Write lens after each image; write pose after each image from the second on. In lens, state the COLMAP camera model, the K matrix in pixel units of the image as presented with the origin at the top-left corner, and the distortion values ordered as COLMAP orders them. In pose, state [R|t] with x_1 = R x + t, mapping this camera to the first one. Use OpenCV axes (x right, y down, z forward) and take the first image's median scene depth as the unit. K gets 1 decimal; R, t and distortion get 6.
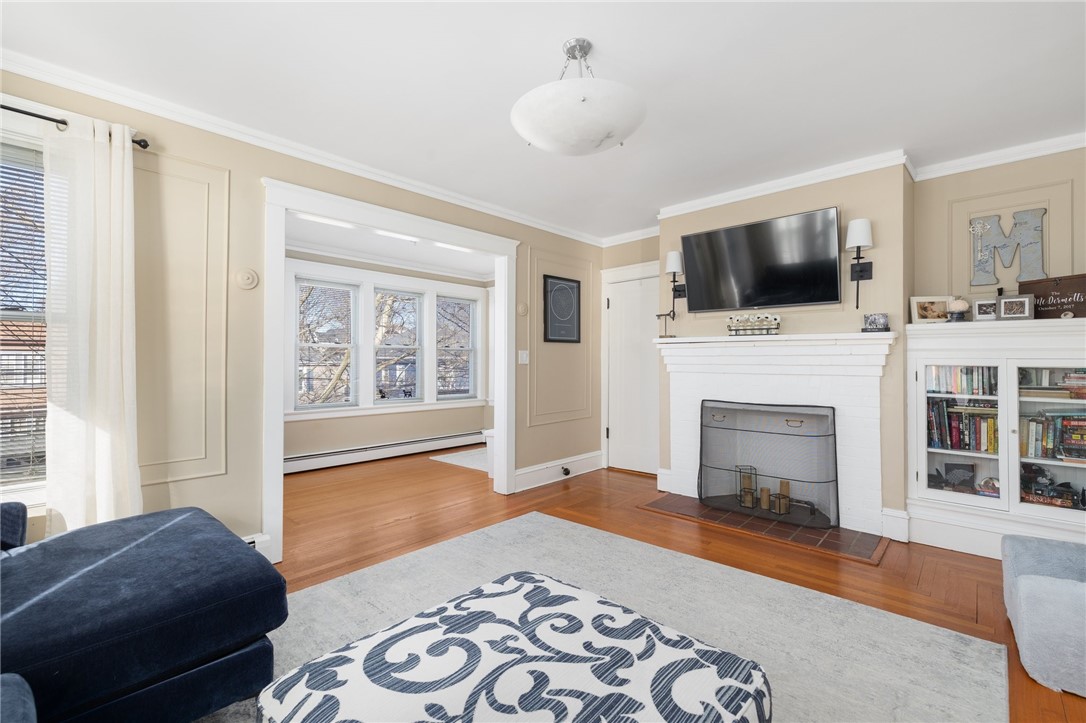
lens RADIAL K [[467.4, 0, 540.6], [0, 467.4, 358.7], [0, 0, 1]] dist [0.000095, 0.000166]
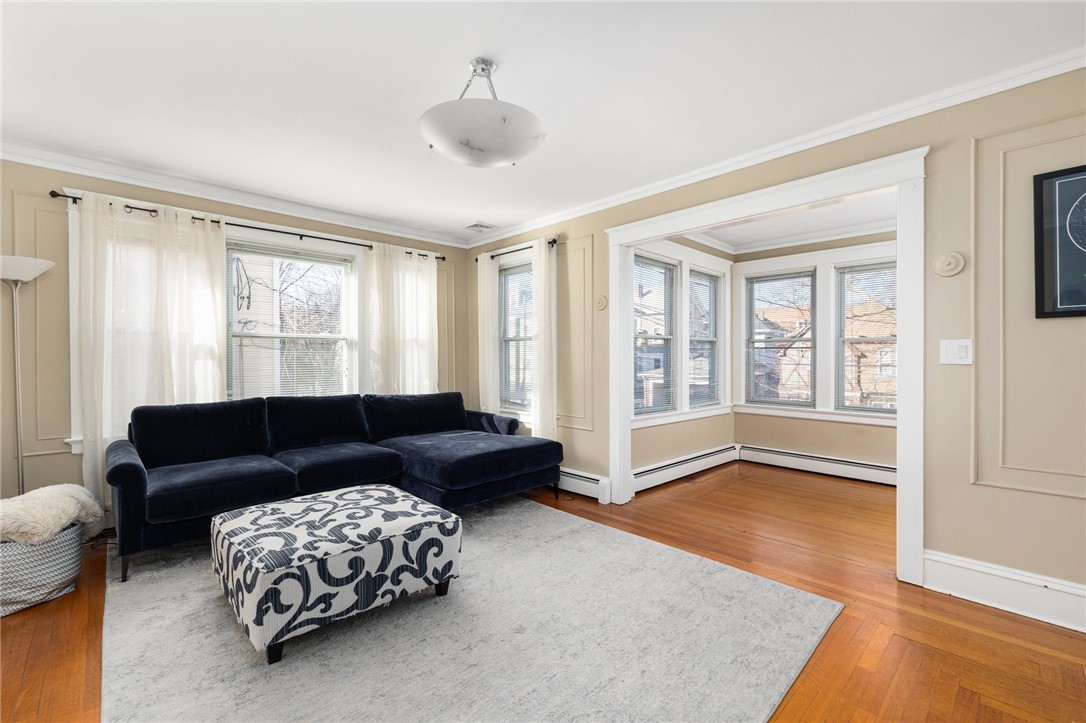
lens RADIAL K [[467.4, 0, 540.6], [0, 467.4, 358.7], [0, 0, 1]] dist [0.000095, 0.000166]
pose [[-0.053881, 0.004567, -0.998537, 0.733713], [0.007509, 0.999963, 0.004169, -0.001045], [0.998519, -0.007273, -0.053913, 0.757178]]
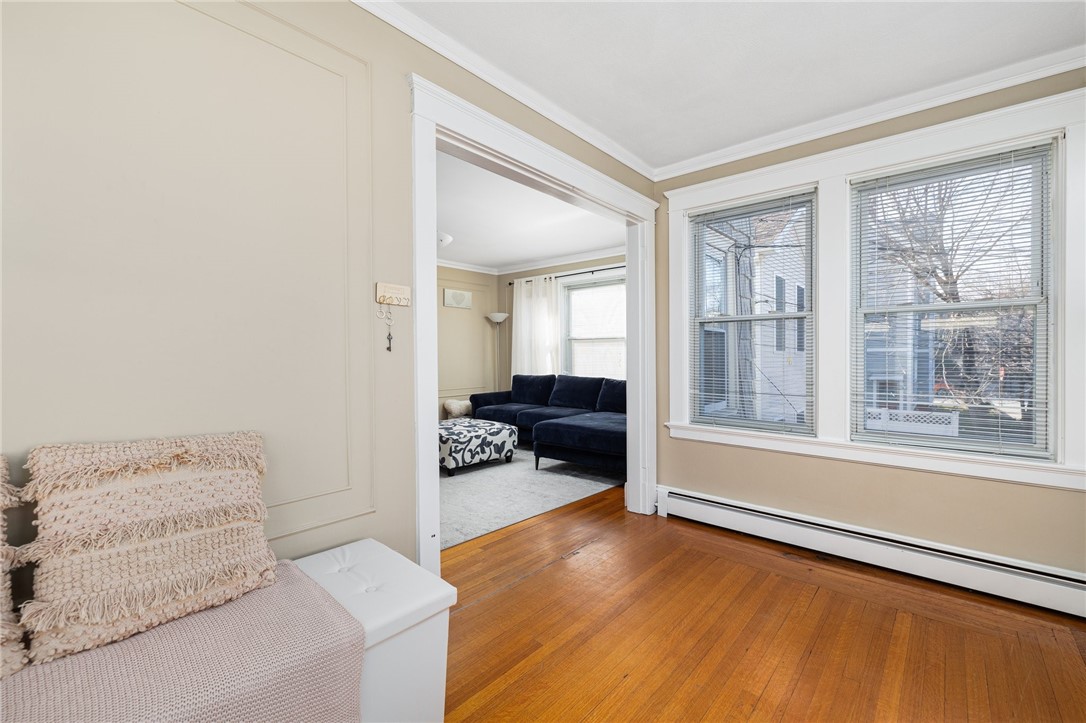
lens RADIAL K [[467.4, 0, 540.6], [0, 467.4, 358.7], [0, 0, 1]] dist [0.000095, 0.000166]
pose [[-0.999715, 0.006267, -0.023055, -0.266214], [0.006226, 0.999979, 0.001847, 0.021569], [0.023066, 0.001703, -0.999733, 2.006285]]
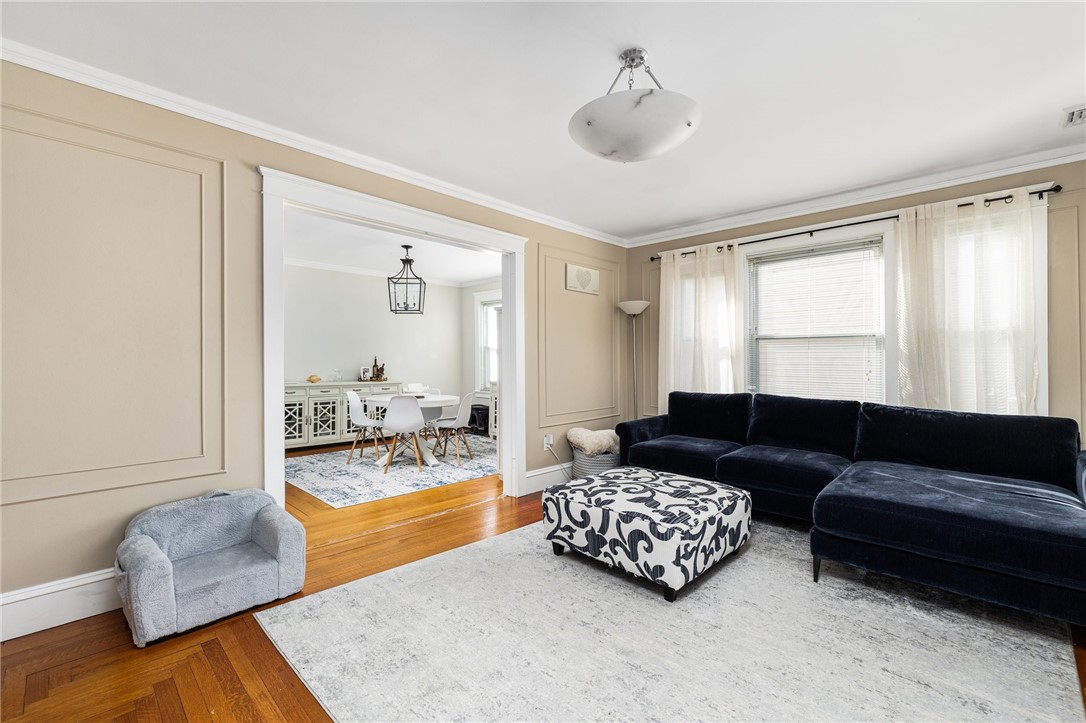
lens RADIAL K [[467.4, 0, 540.6], [0, 467.4, 358.7], [0, 0, 1]] dist [0.000095, 0.000166]
pose [[-0.999701, 0.003599, 0.024179, 0.168697], [0.003470, 0.999980, -0.005349, 0.003615], [-0.024198, -0.005263, -0.999693, 1.306273]]
